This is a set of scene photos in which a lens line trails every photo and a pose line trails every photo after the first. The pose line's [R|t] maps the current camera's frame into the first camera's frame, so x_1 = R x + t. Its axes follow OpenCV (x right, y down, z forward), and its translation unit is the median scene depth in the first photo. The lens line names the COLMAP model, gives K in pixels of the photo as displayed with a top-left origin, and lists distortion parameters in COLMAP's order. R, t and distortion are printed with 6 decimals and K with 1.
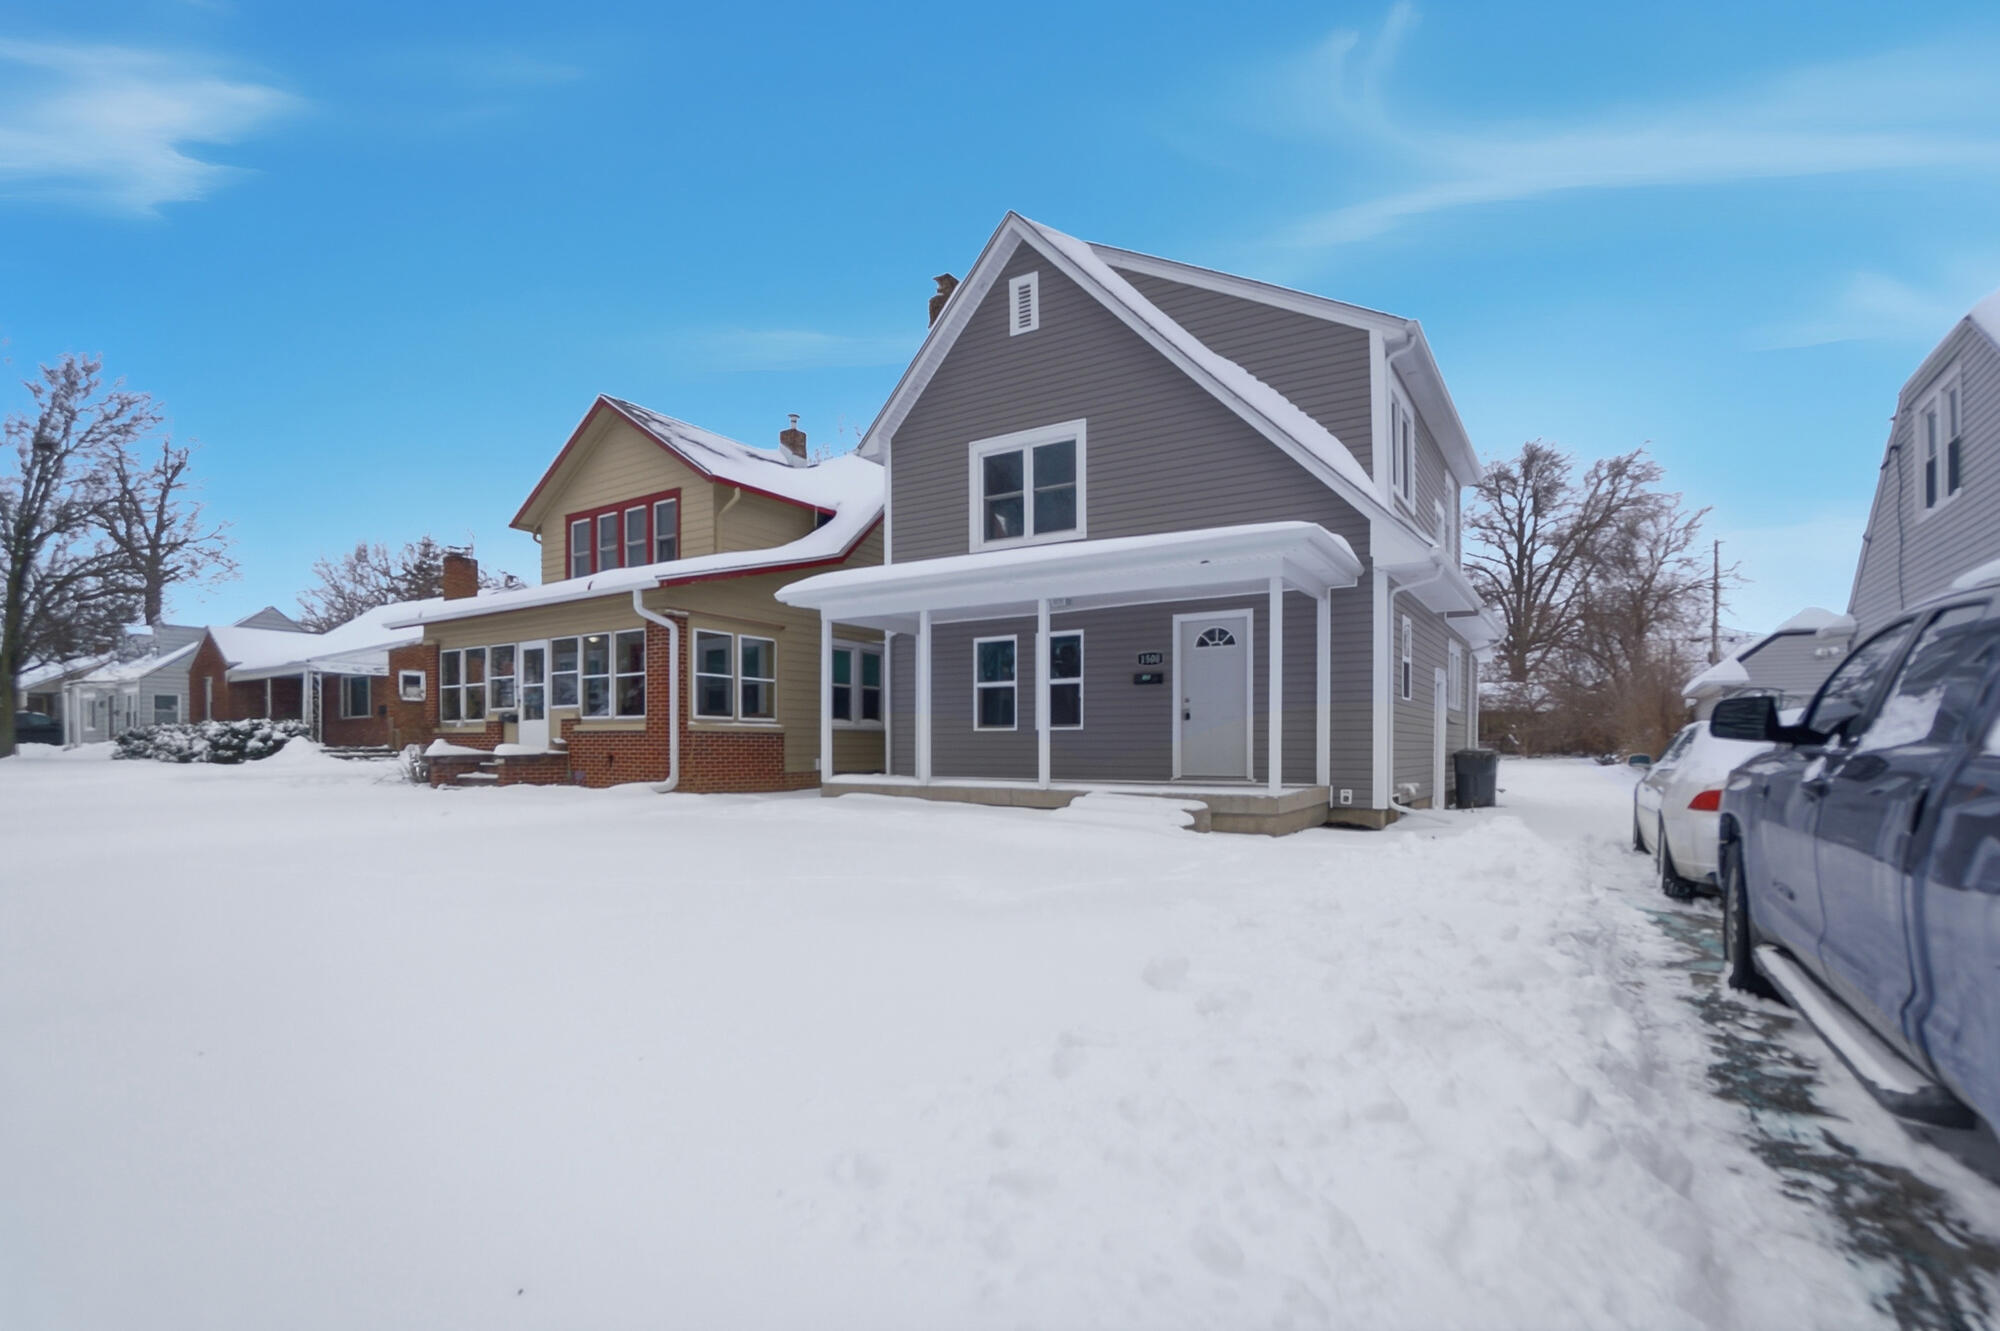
lens RADIAL K [[891.8, 0, 1037.2], [0, 891.8, 752.9], [0, 0, 1]] dist [-0.024340, 0.005739]
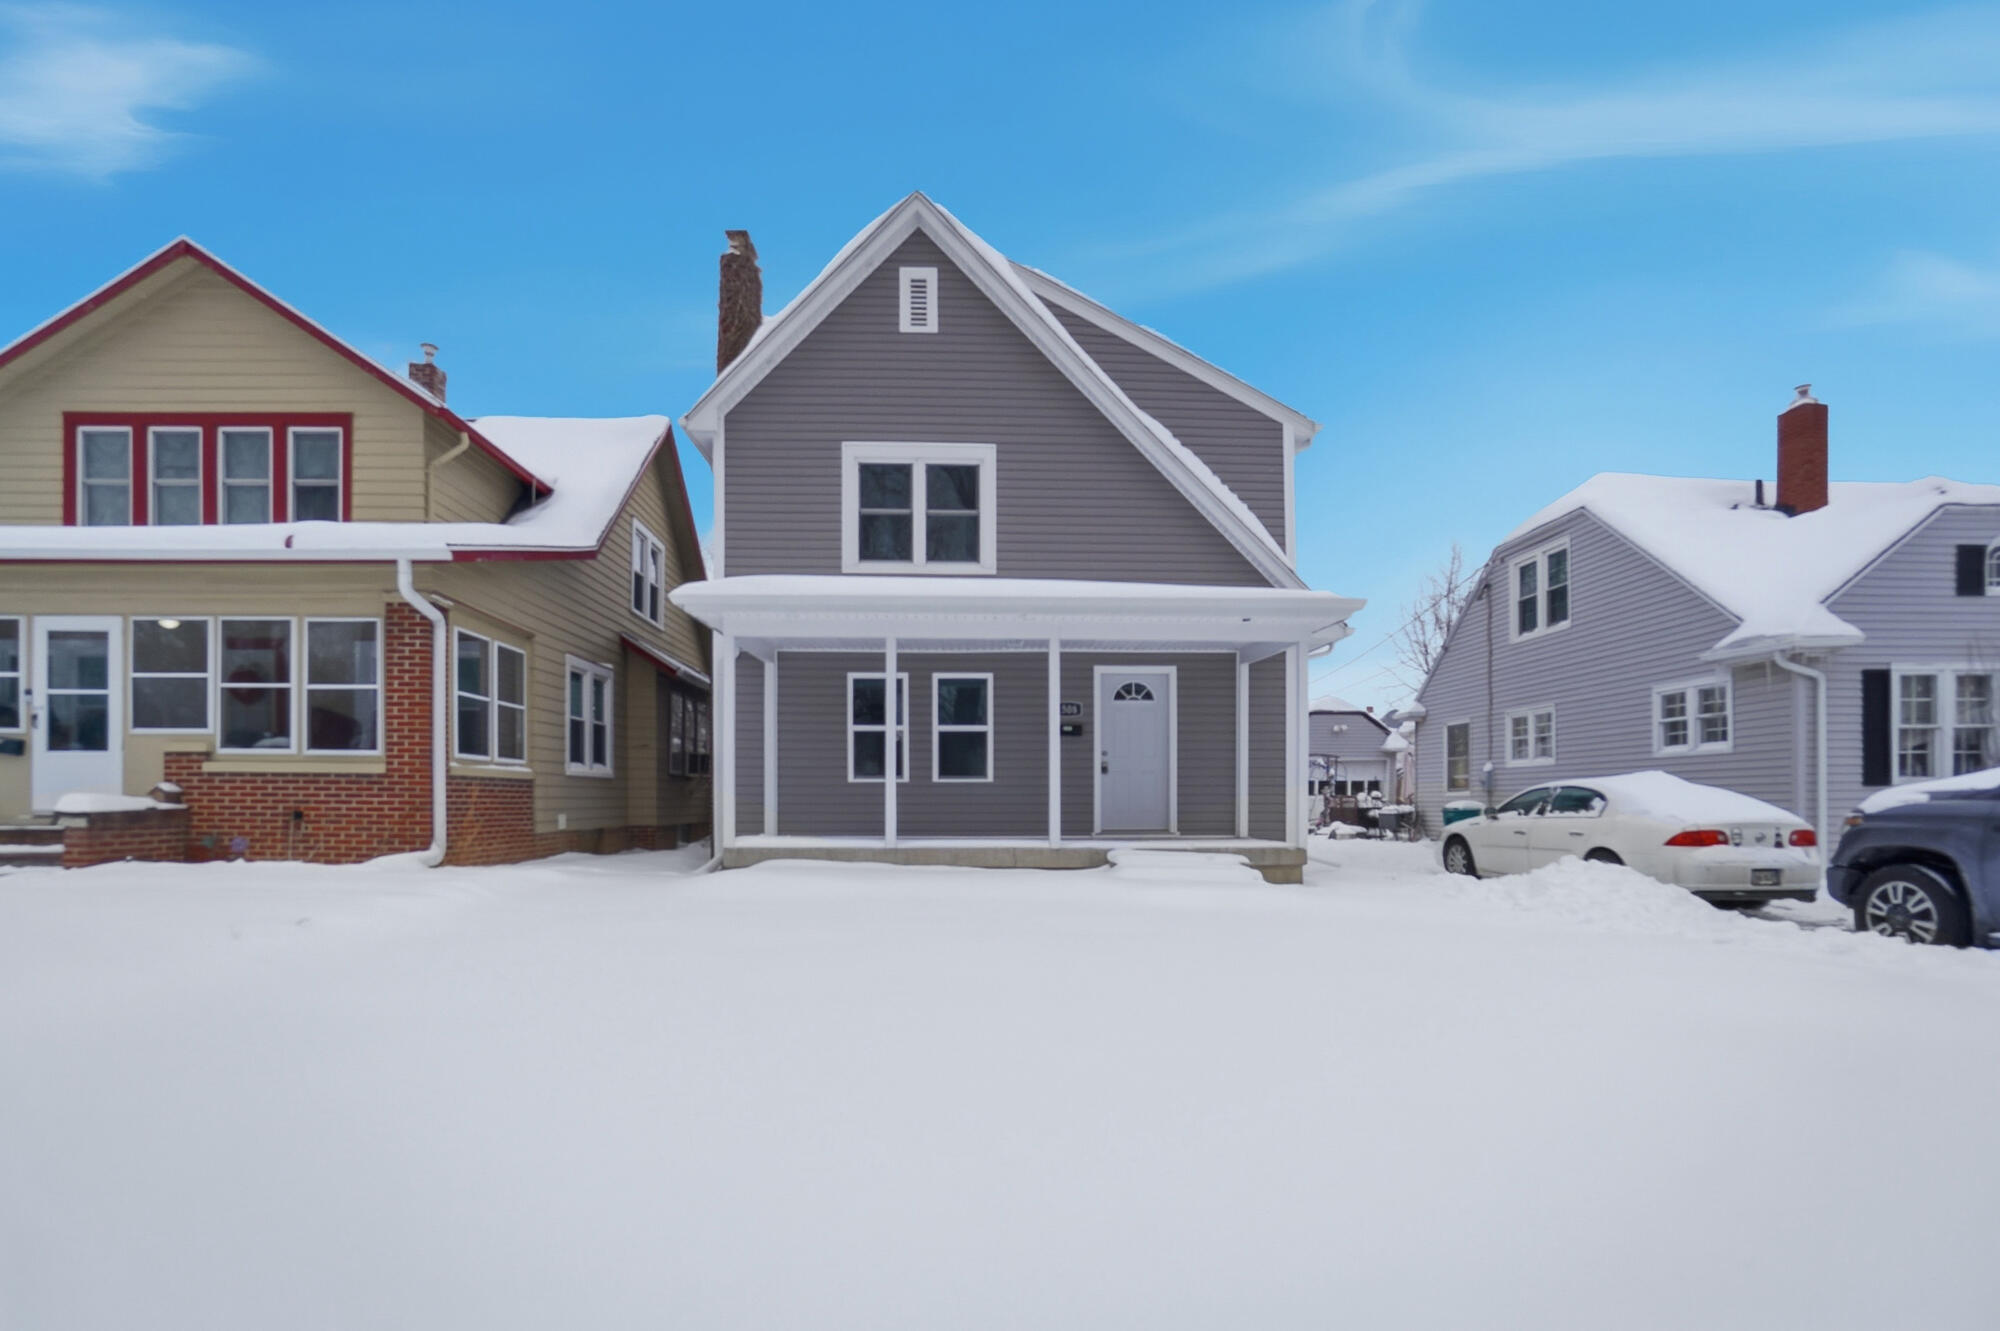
lens RADIAL K [[891.8, 0, 1058.4], [0, 891.8, 799.9], [0, 0, 1]] dist [-0.024340, 0.005739]
pose [[0.844268, 0.002867, 0.535914, -0.366222], [-0.000929, 0.999992, -0.003886, -0.003951], [-0.535921, 0.002783, 0.844264, 0.179856]]
